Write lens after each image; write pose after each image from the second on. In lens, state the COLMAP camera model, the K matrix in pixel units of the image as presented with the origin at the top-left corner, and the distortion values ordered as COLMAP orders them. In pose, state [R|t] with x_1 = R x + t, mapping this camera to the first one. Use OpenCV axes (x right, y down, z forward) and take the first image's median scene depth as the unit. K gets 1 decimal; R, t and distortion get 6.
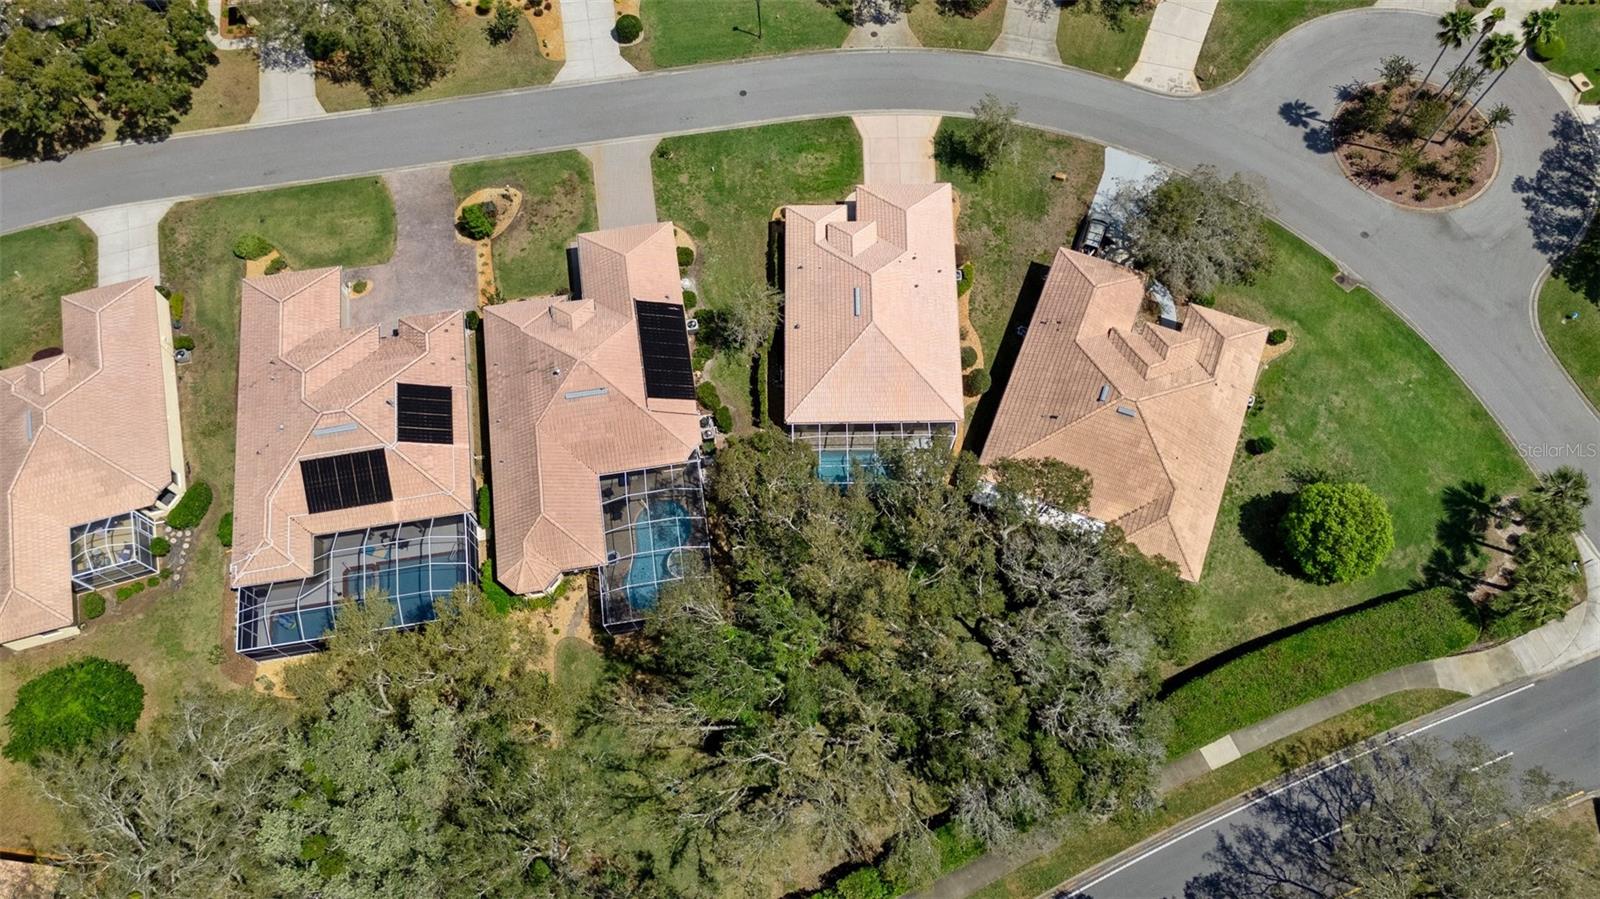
lens RADIAL K [[1234.2, 0, 833.9], [0, 1234.2, 448.0], [0, 0, 1]] dist [0.002326, -0.002064]
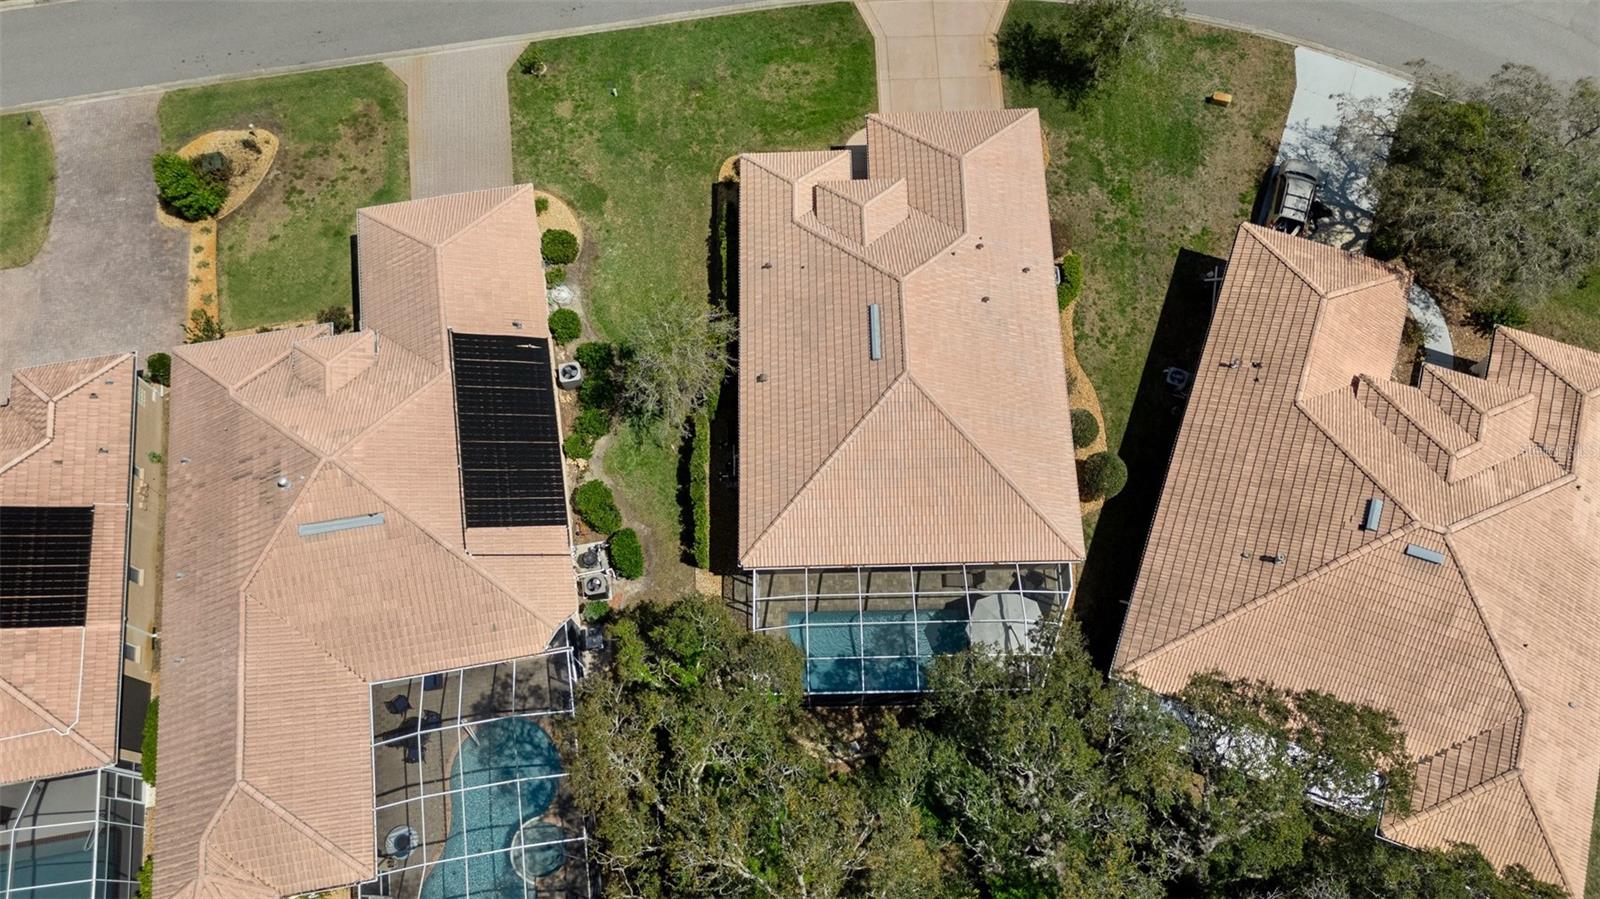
lens RADIAL K [[1234.2, 0, 833.9], [0, 1234.2, 448.0], [0, 0, 1]] dist [0.002326, -0.002064]
pose [[0.999897, -0.013003, 0.006015, -0.001992], [0.012892, 0.999752, 0.018133, -0.074013], [-0.006249, -0.018053, 0.999817, 0.447158]]
